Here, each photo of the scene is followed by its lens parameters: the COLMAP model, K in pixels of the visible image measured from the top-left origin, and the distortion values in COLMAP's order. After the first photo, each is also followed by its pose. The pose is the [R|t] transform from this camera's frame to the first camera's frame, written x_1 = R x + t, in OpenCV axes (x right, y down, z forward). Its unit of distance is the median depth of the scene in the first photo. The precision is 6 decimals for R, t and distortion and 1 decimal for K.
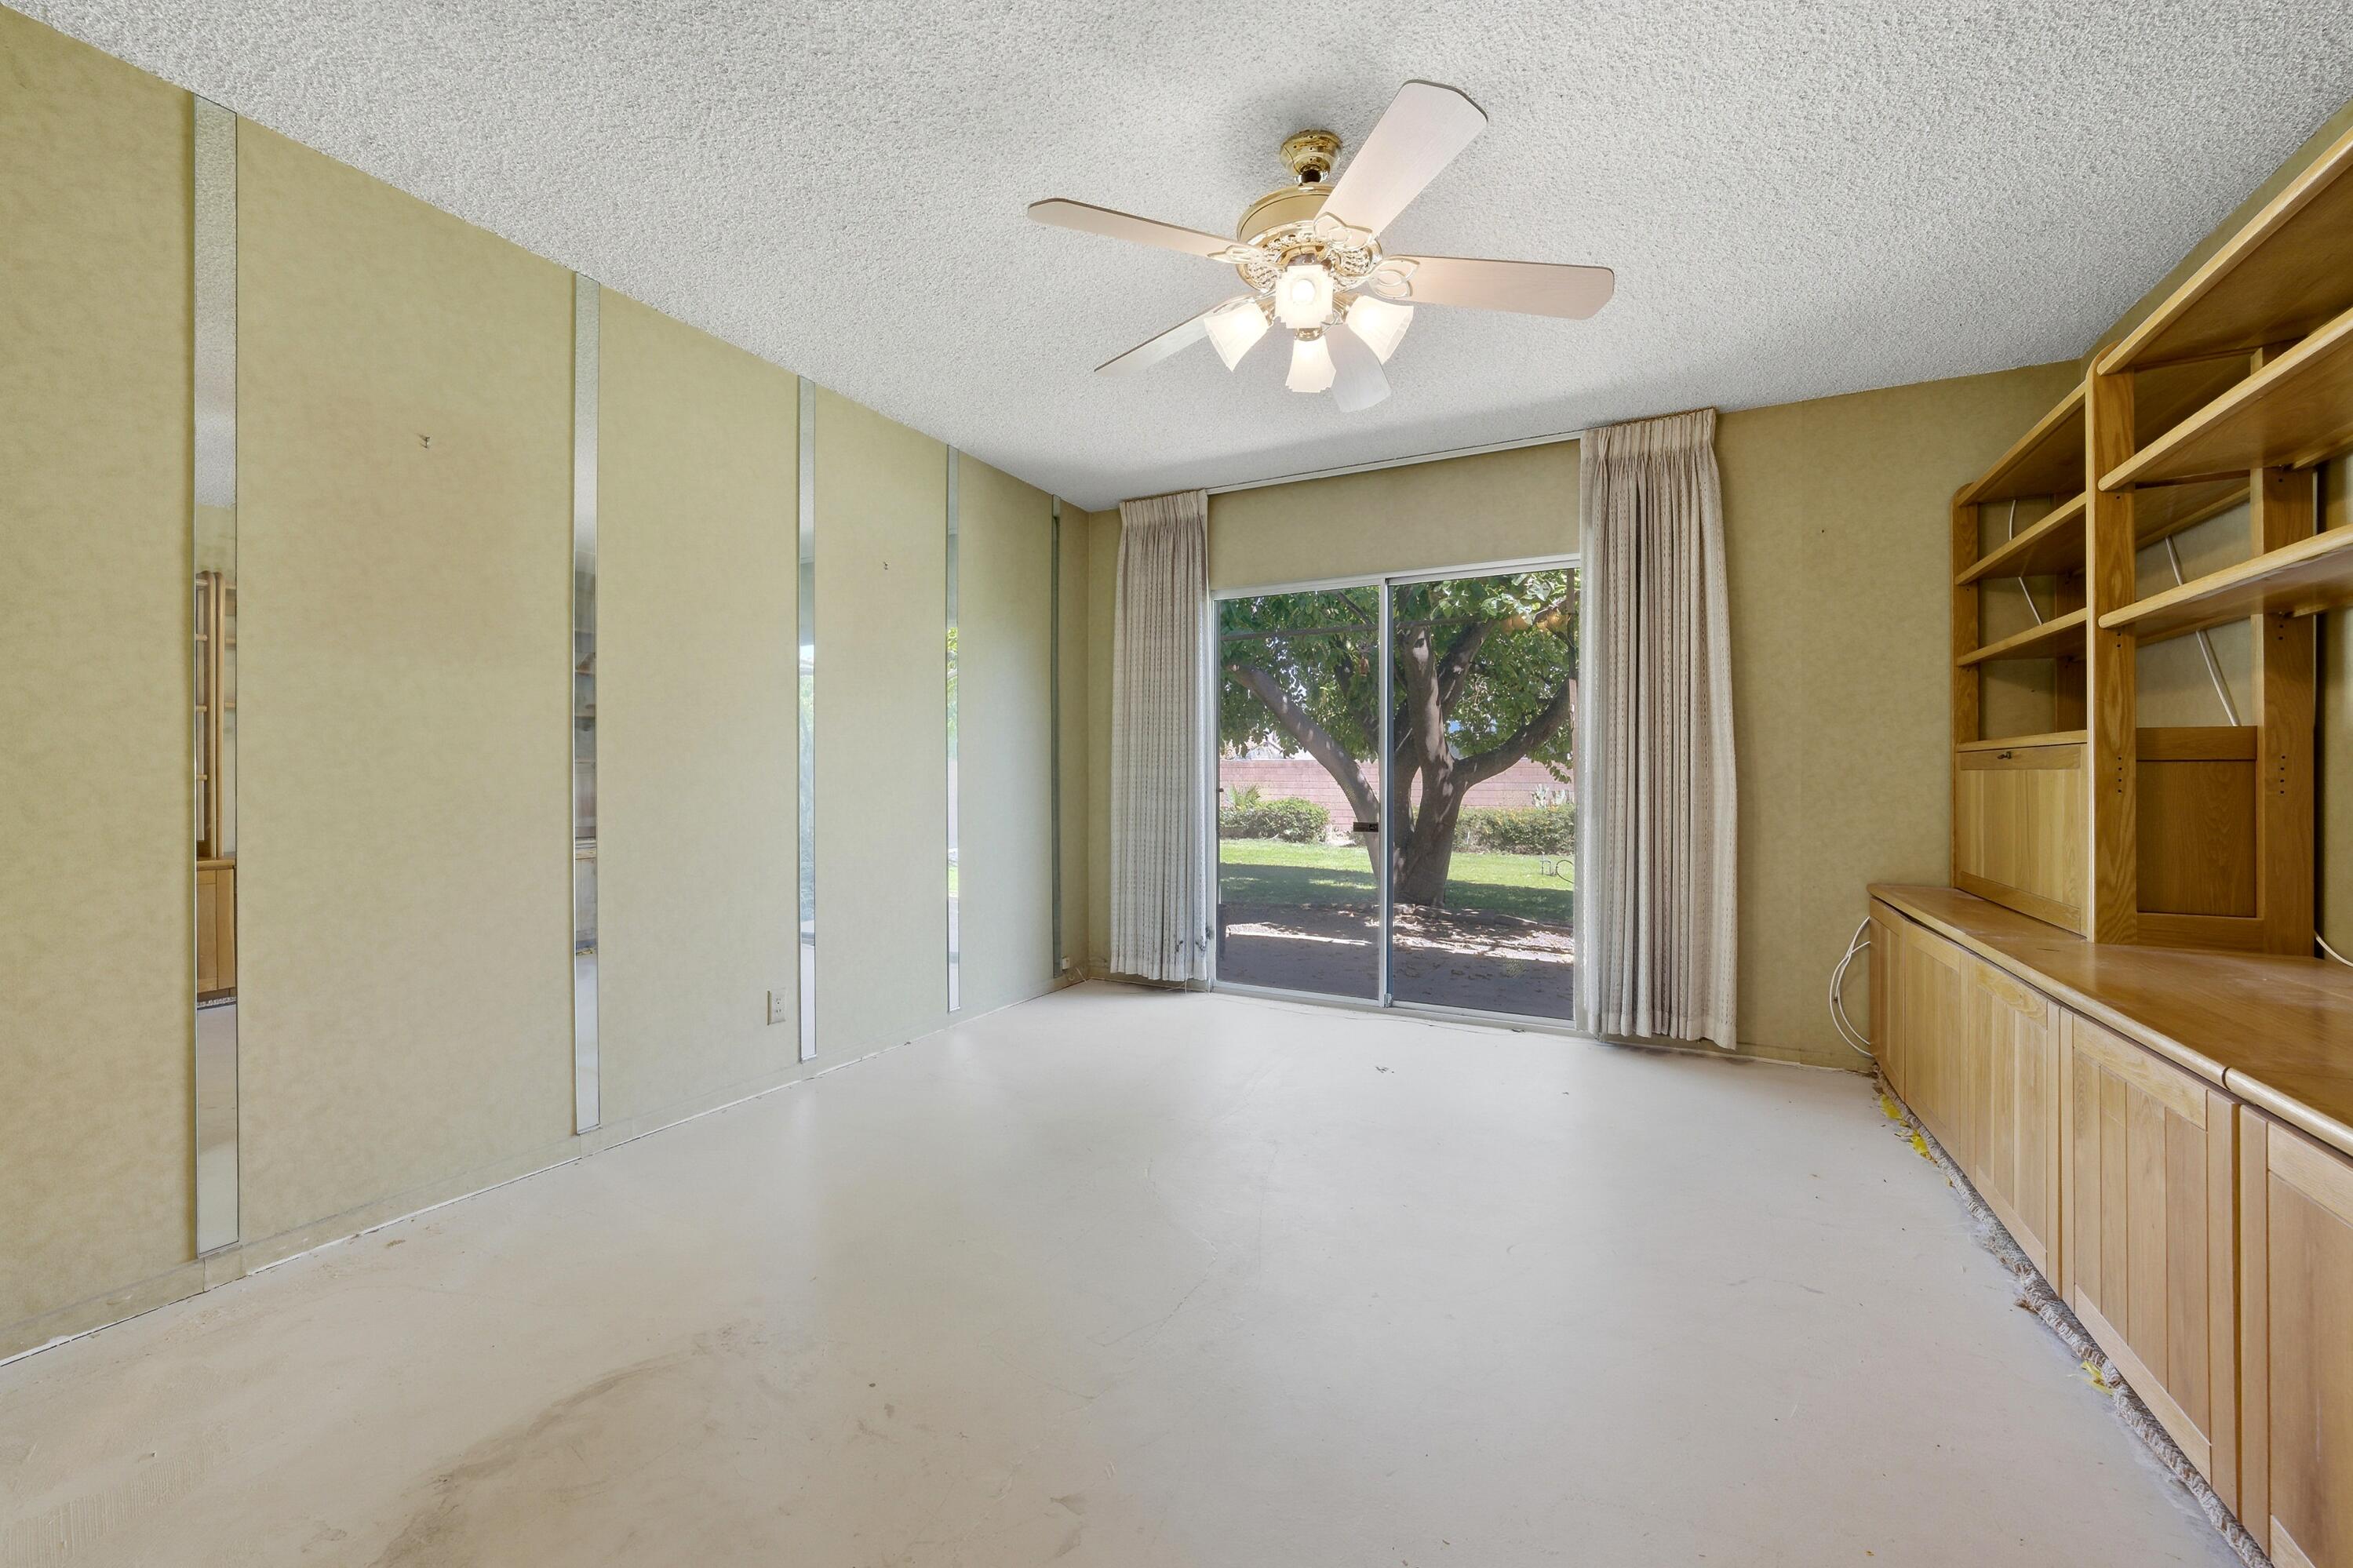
lens RADIAL K [[936.5, 0, 1176.5], [0, 936.5, 784.0], [0, 0, 1]] dist [-0.000450, -0.000045]
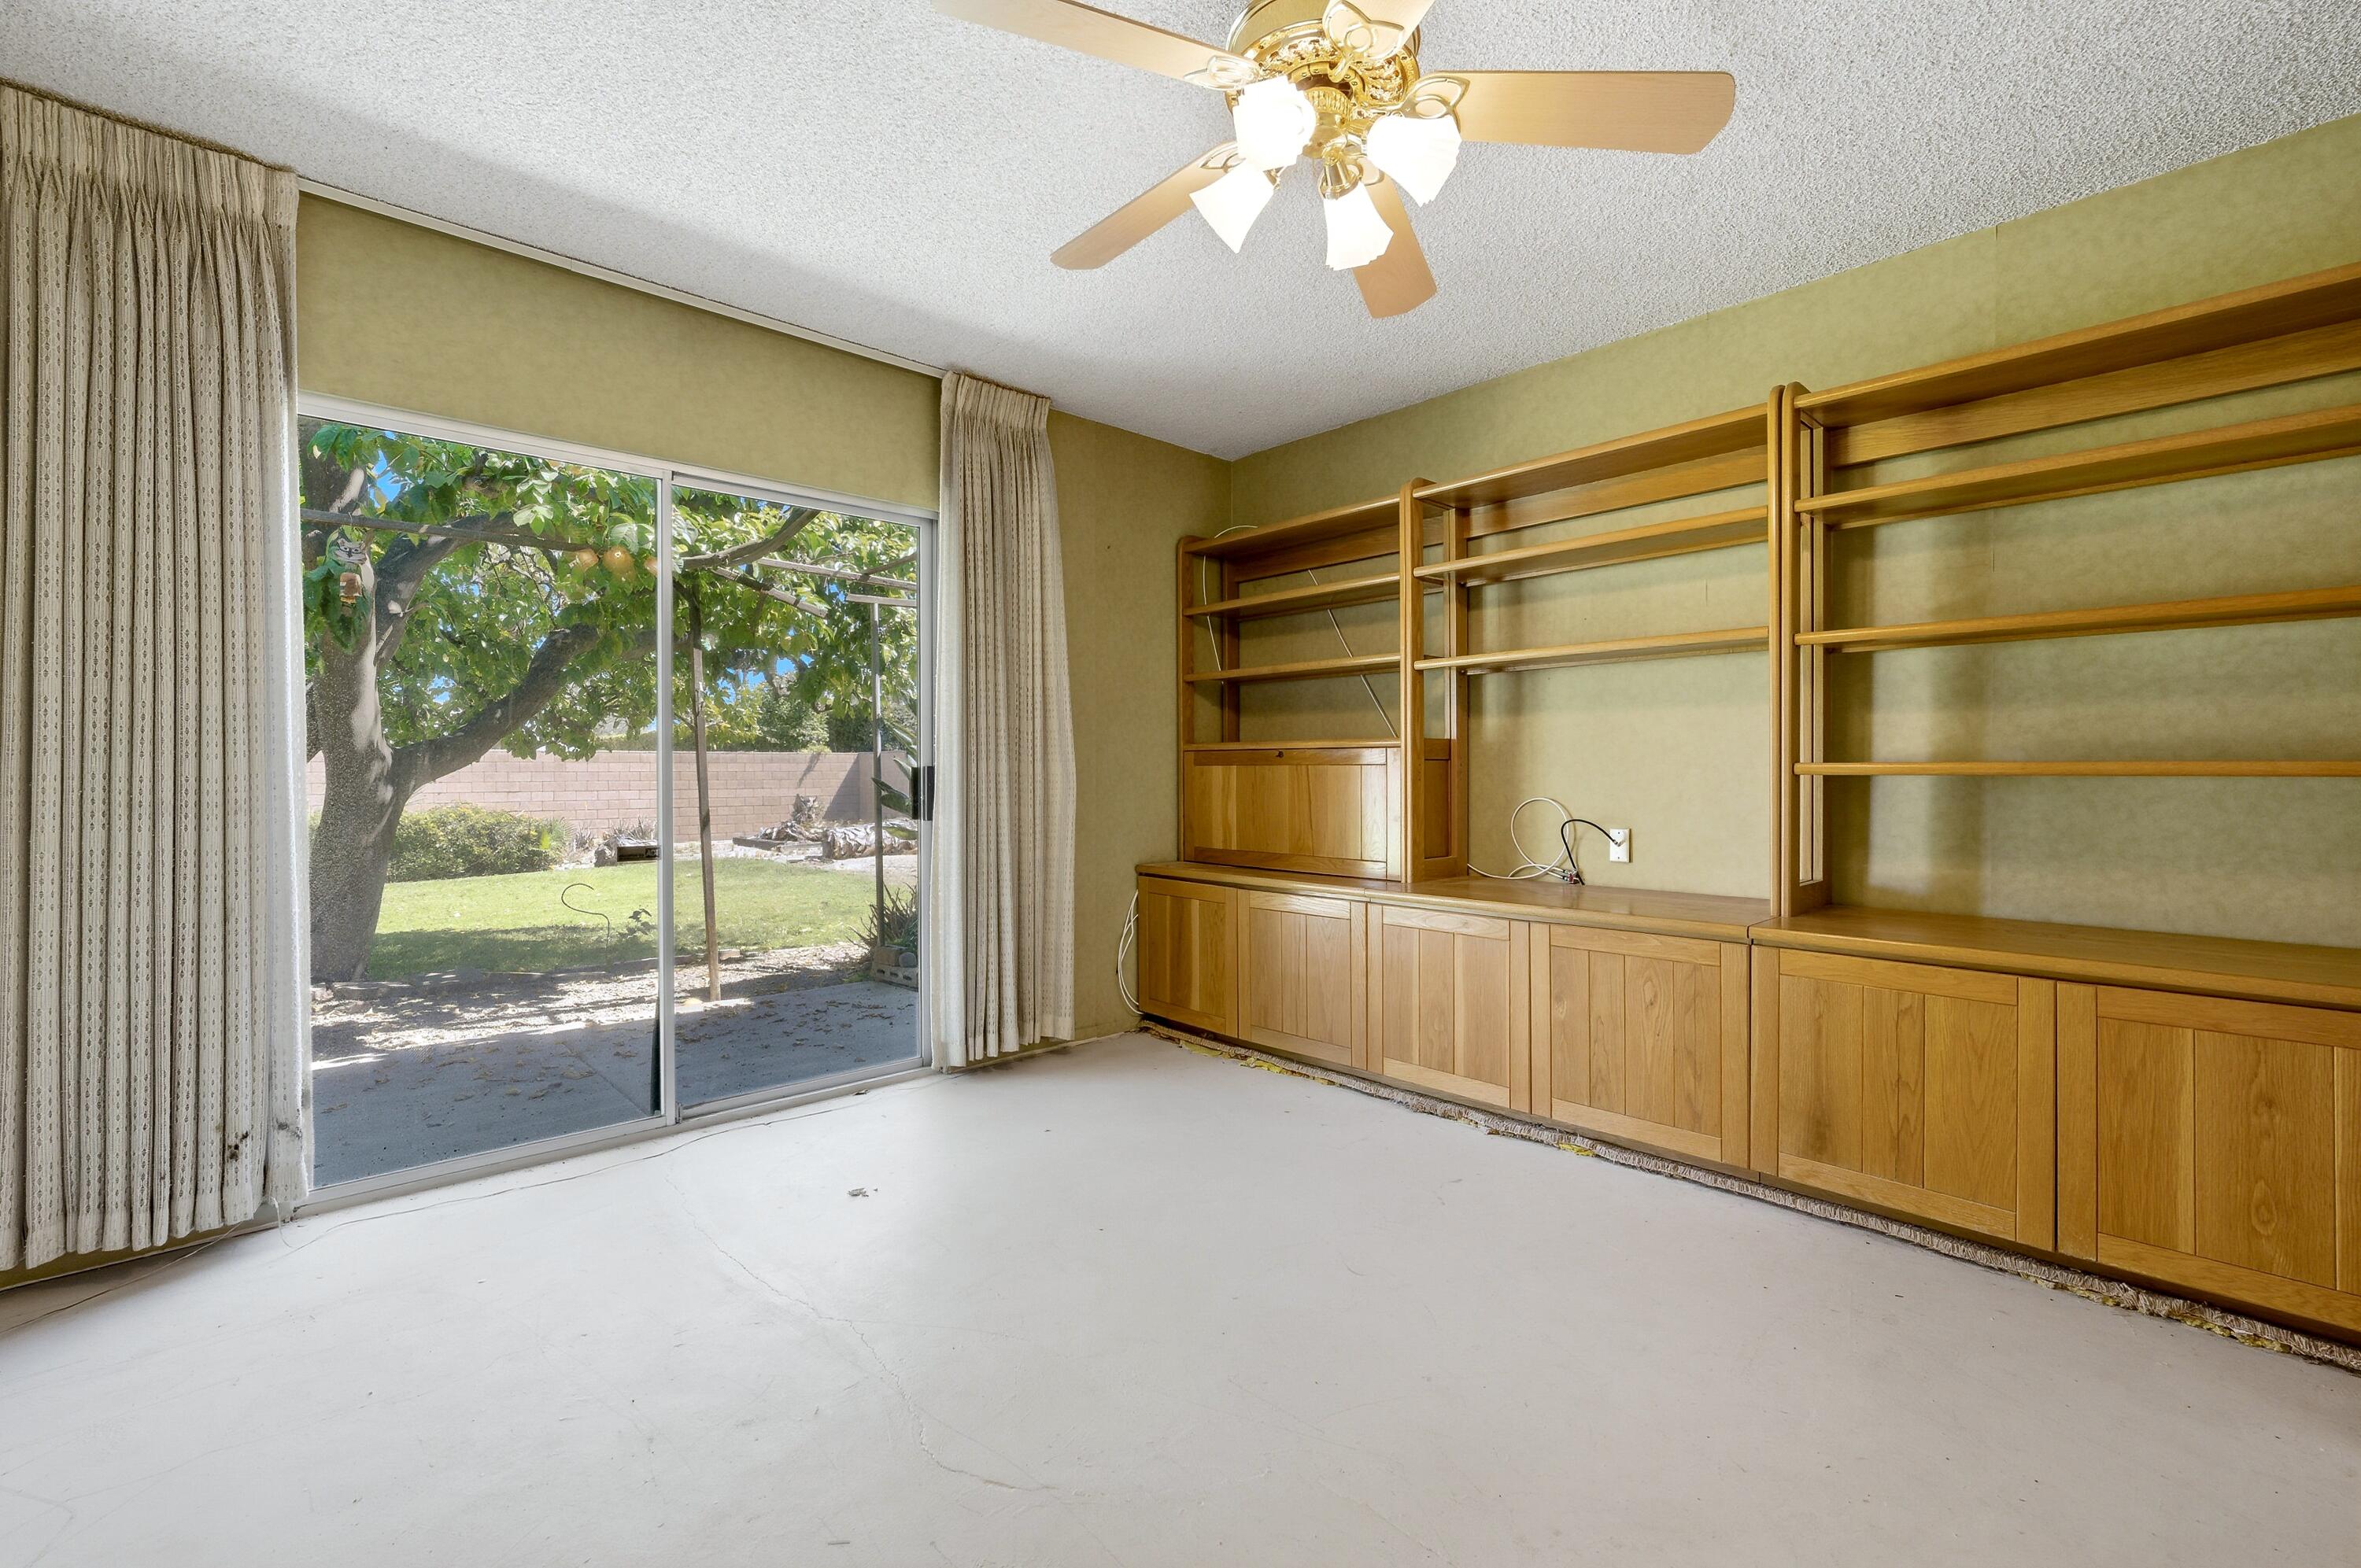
lens RADIAL K [[1026.1, 0, 1180.5], [0, 1026.1, 784.0], [0, 0, 1]] dist [0.000403, 0.000029]
pose [[0.323390, -0.013394, 0.946171, -0.398706], [0.012489, 0.999873, 0.009885, -0.002992], [-0.946184, 0.008620, 0.323516, 0.499346]]
